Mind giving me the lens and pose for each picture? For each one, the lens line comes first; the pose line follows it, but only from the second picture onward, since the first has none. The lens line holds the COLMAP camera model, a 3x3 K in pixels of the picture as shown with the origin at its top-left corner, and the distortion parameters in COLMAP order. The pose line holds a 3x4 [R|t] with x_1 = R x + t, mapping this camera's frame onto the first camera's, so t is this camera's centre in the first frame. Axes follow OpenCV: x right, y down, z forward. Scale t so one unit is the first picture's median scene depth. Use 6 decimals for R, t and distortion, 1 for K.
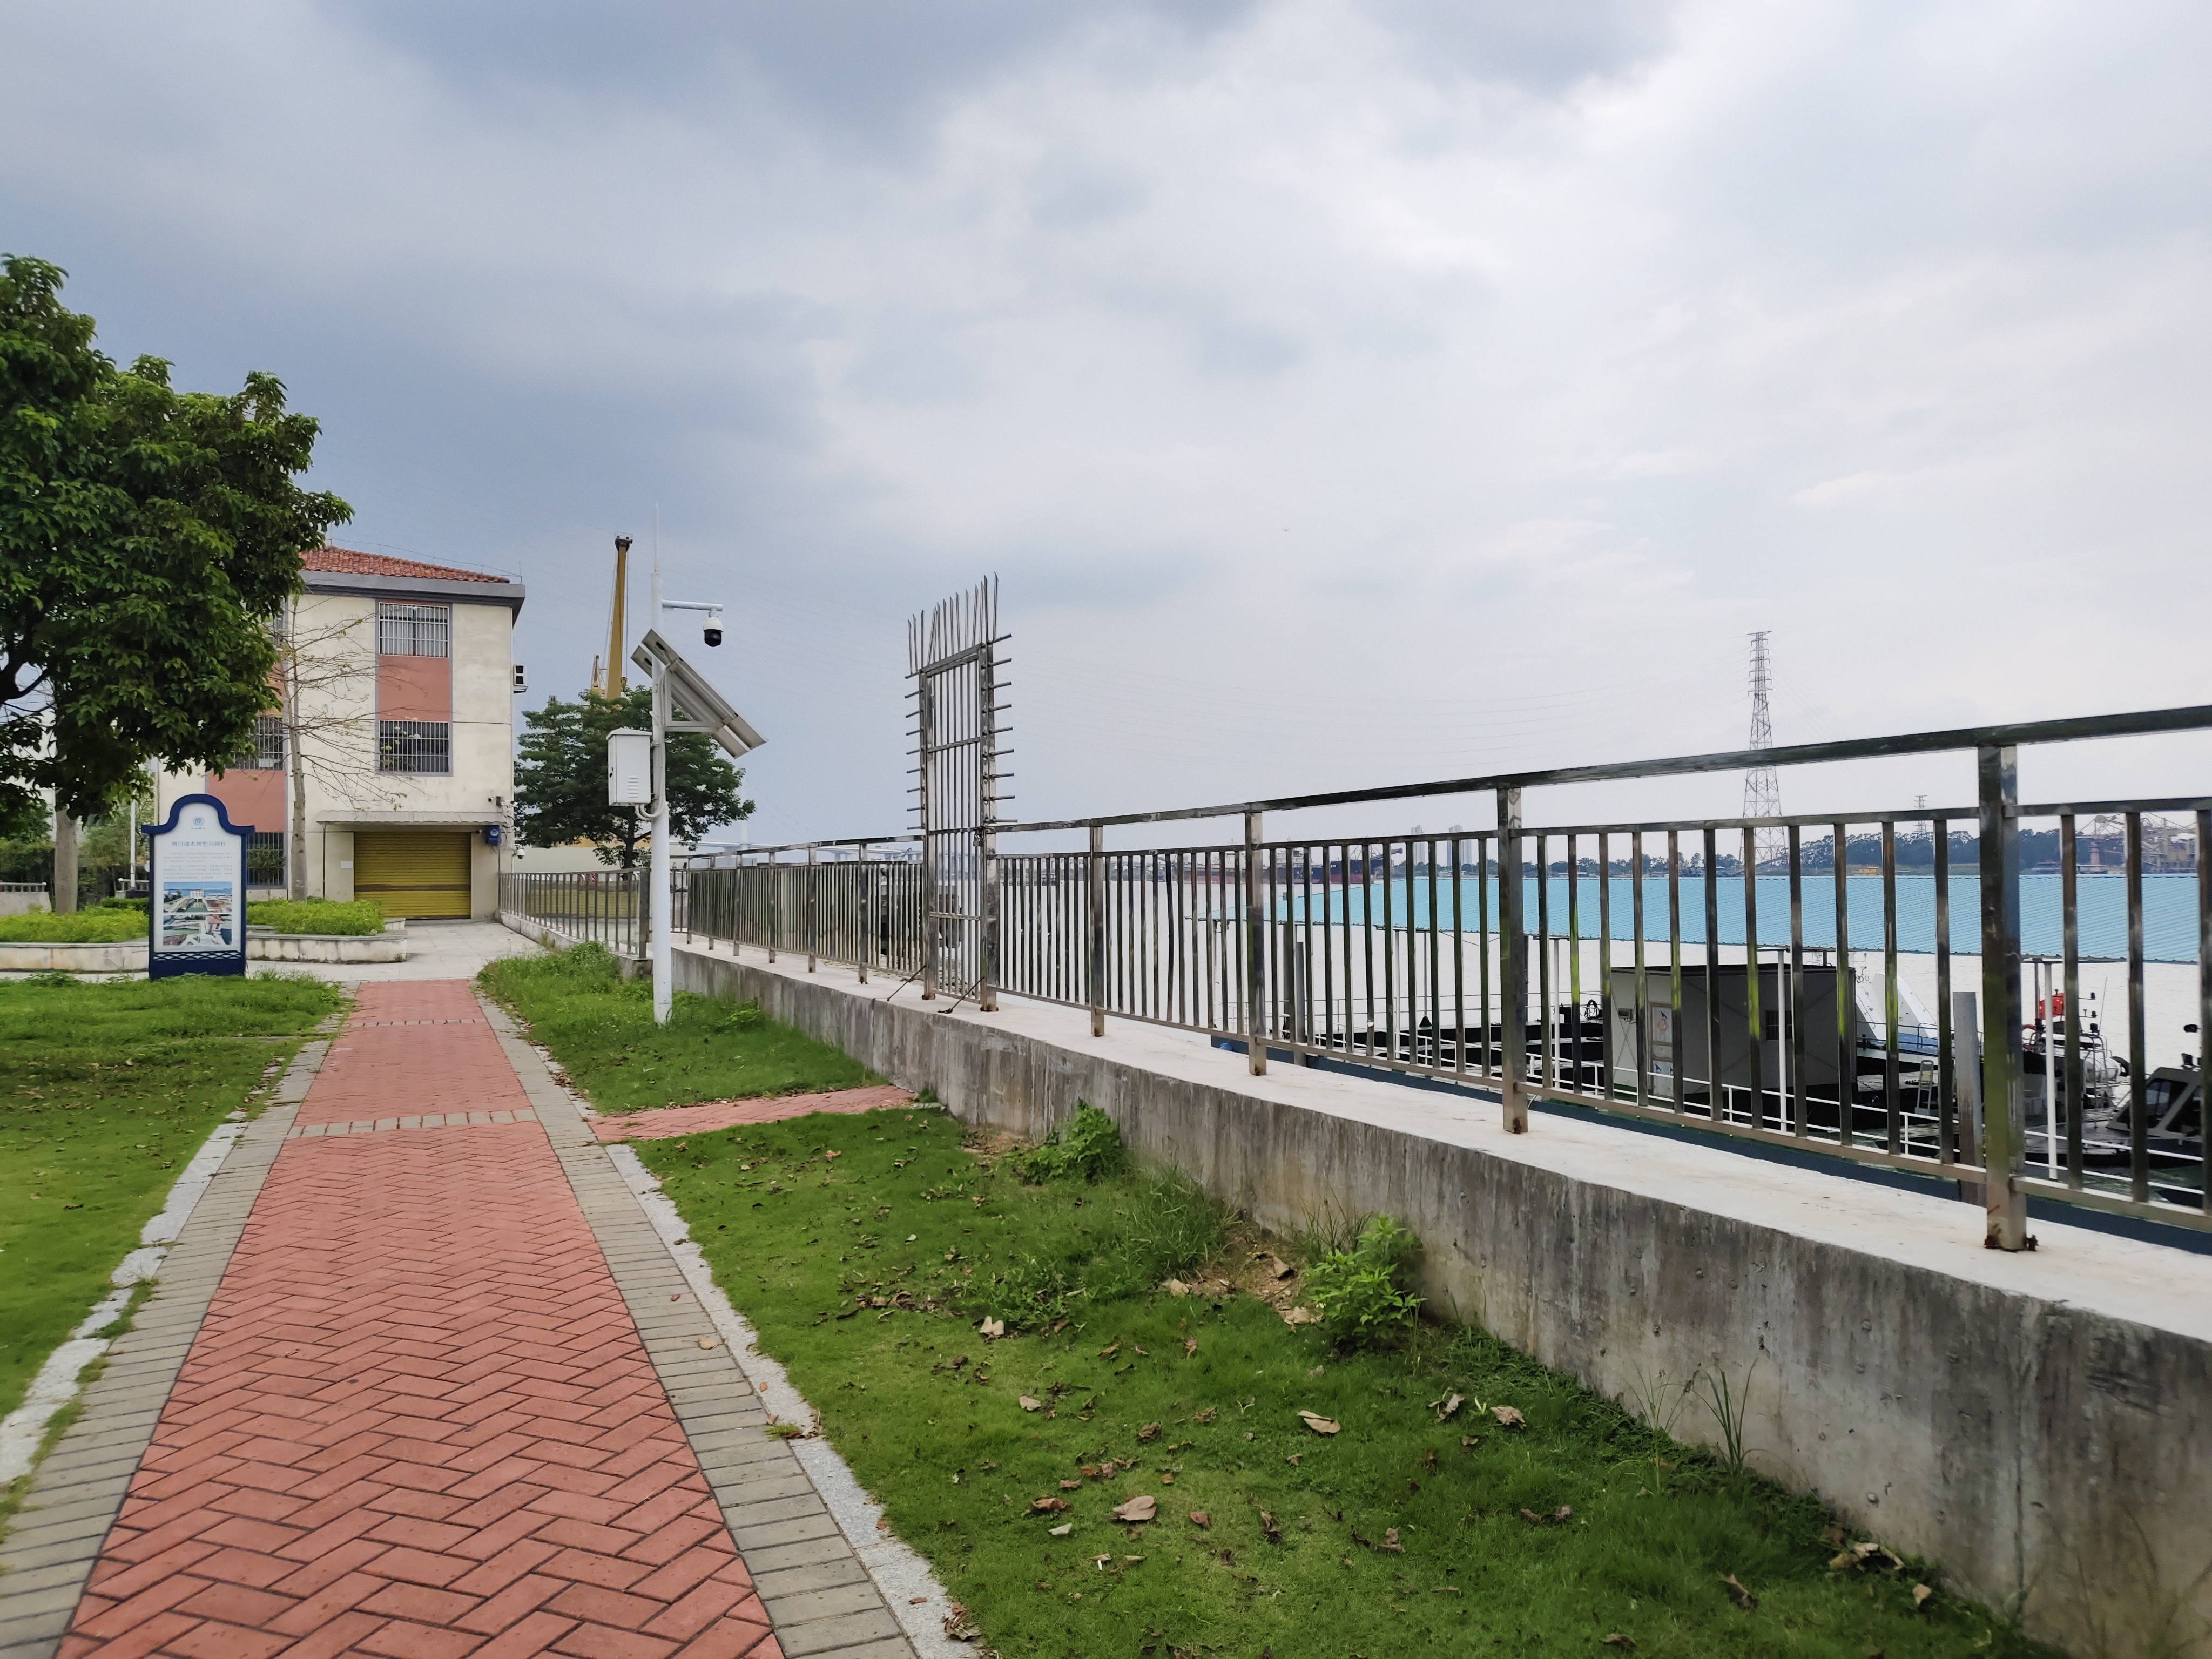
lens RADIAL K [[1645.2, 0, 1106.0], [0, 1645.2, 829.5], [0, 0, 1]] dist [-0.004441, 0.107395]
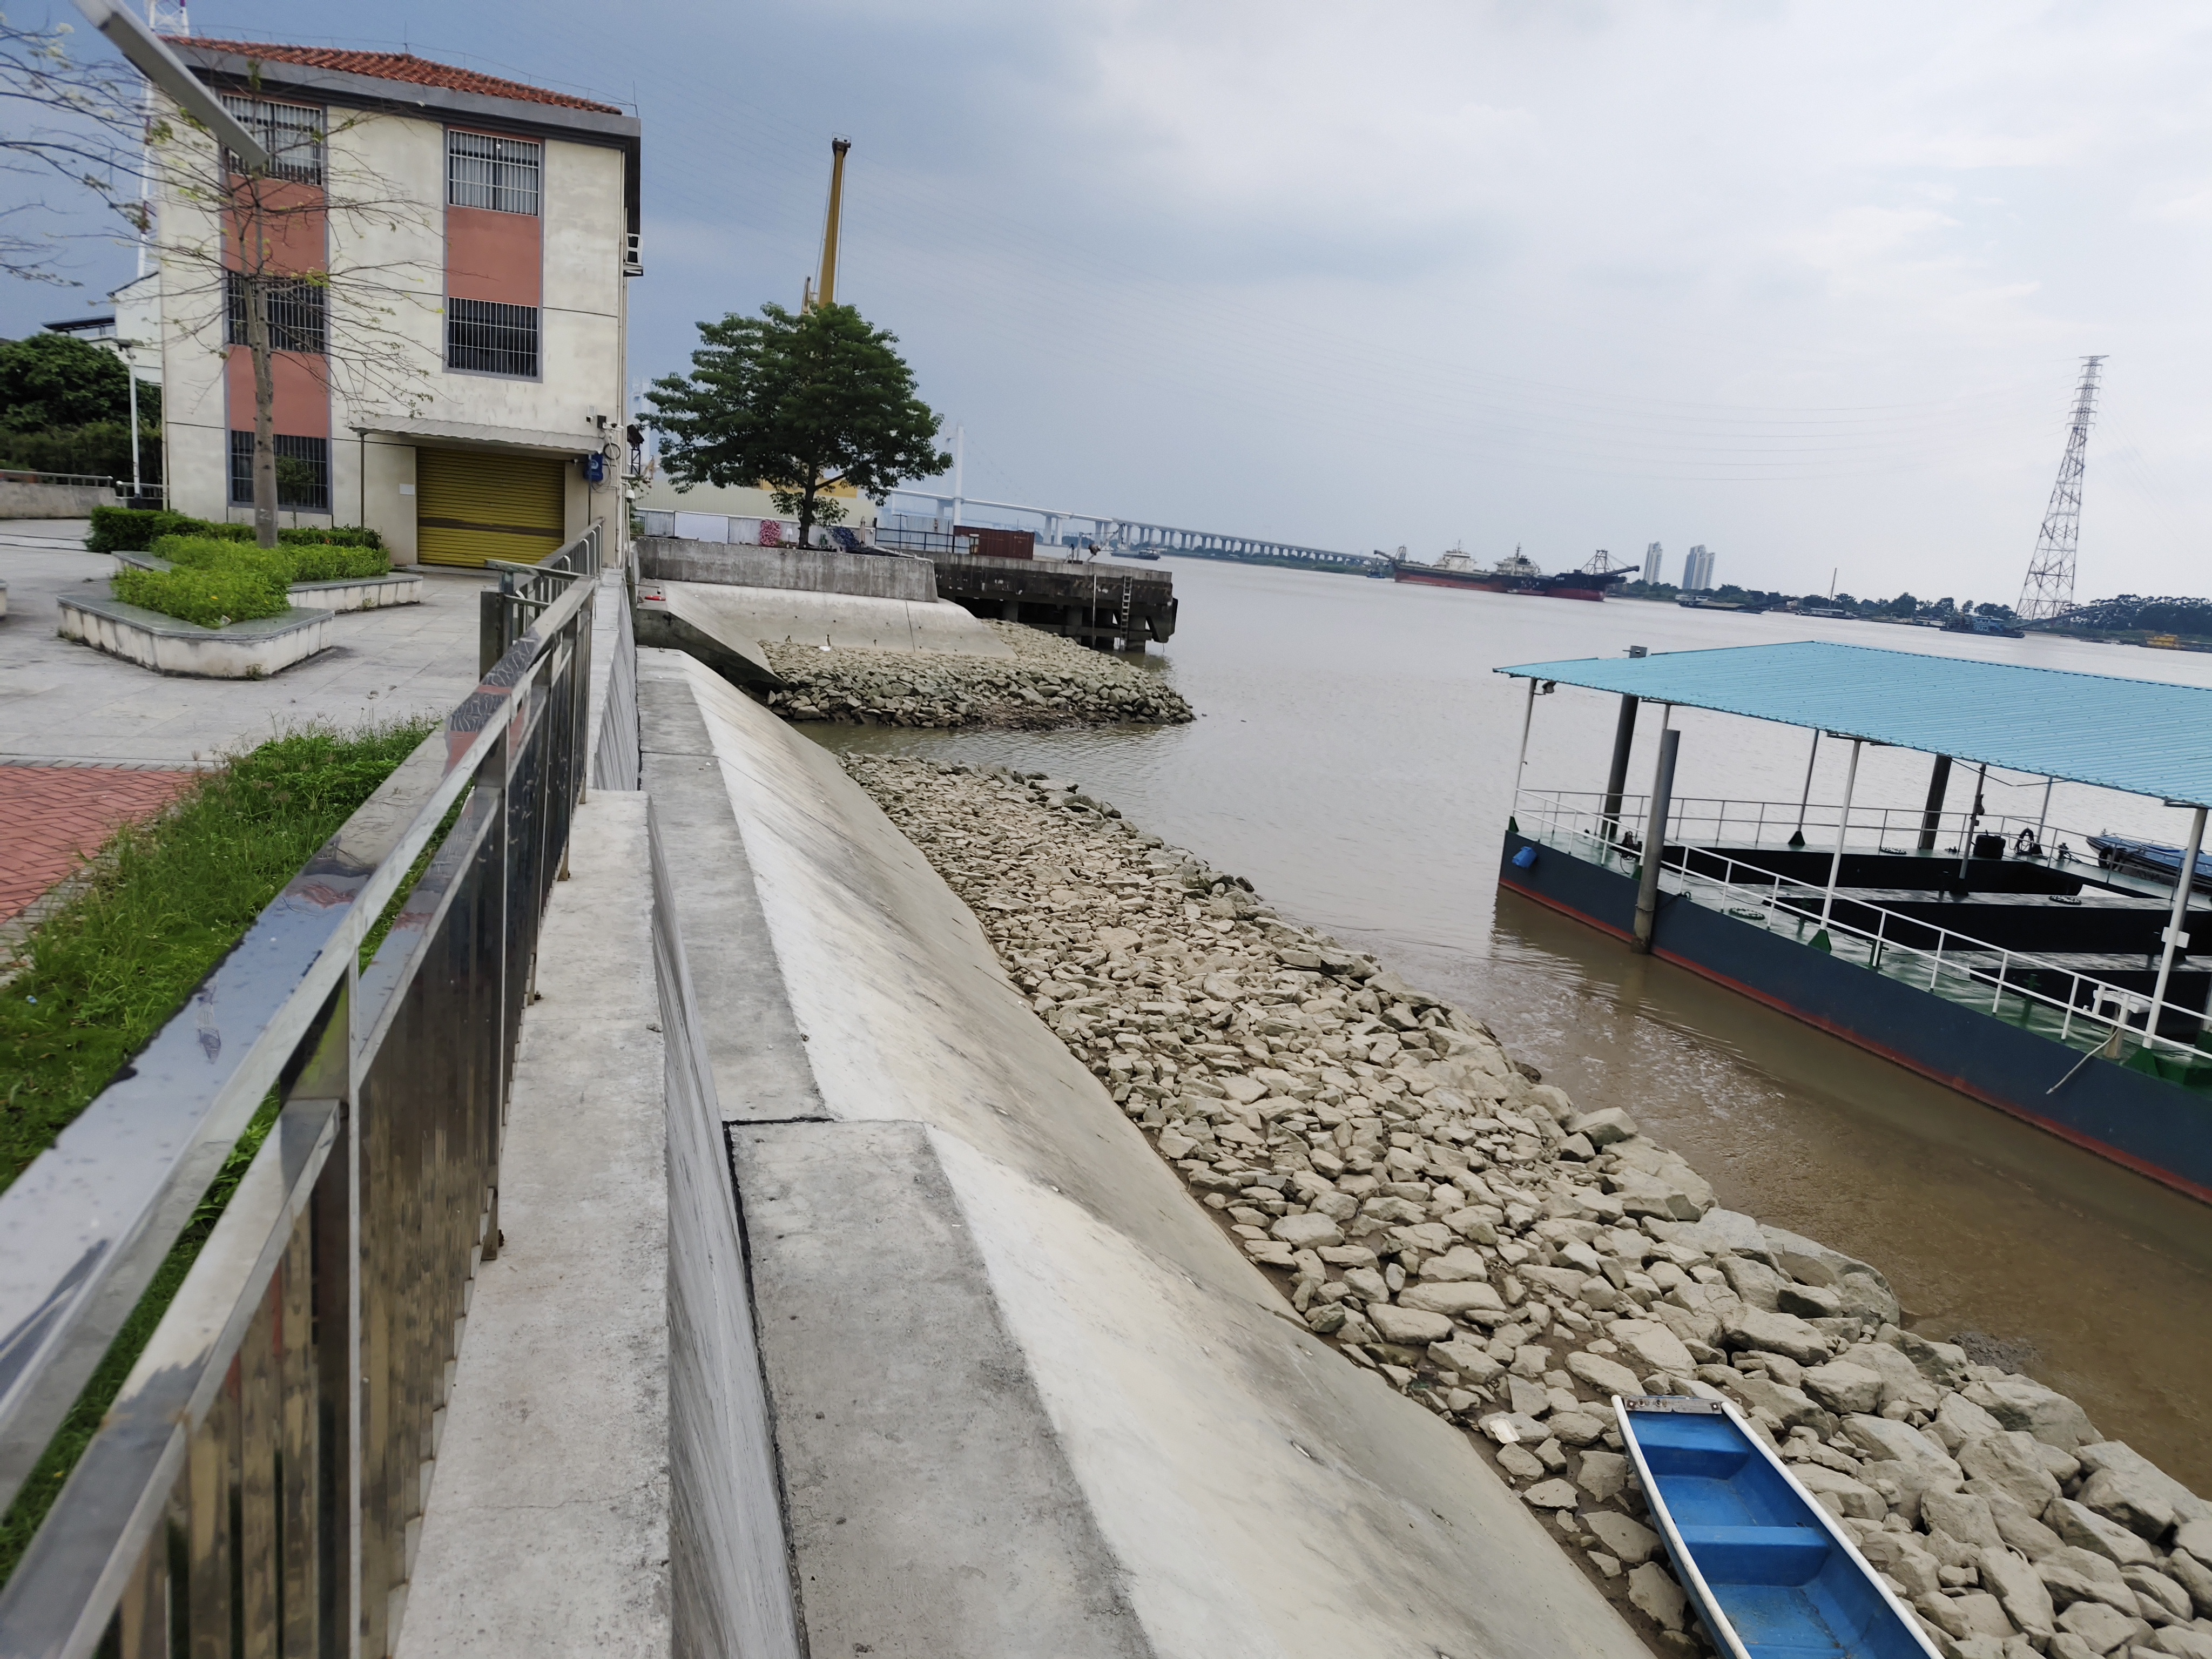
lens RADIAL K [[1517.5, 0, 1106.0], [0, 1517.5, 829.5], [0, 0, 1]] dist [0.027154, -0.003762]
pose [[0.987600, 0.114681, -0.107210, -0.026701], [-0.089664, 0.972617, 0.214423, -0.004093], [0.128865, -0.202152, 0.970839, 0.200308]]
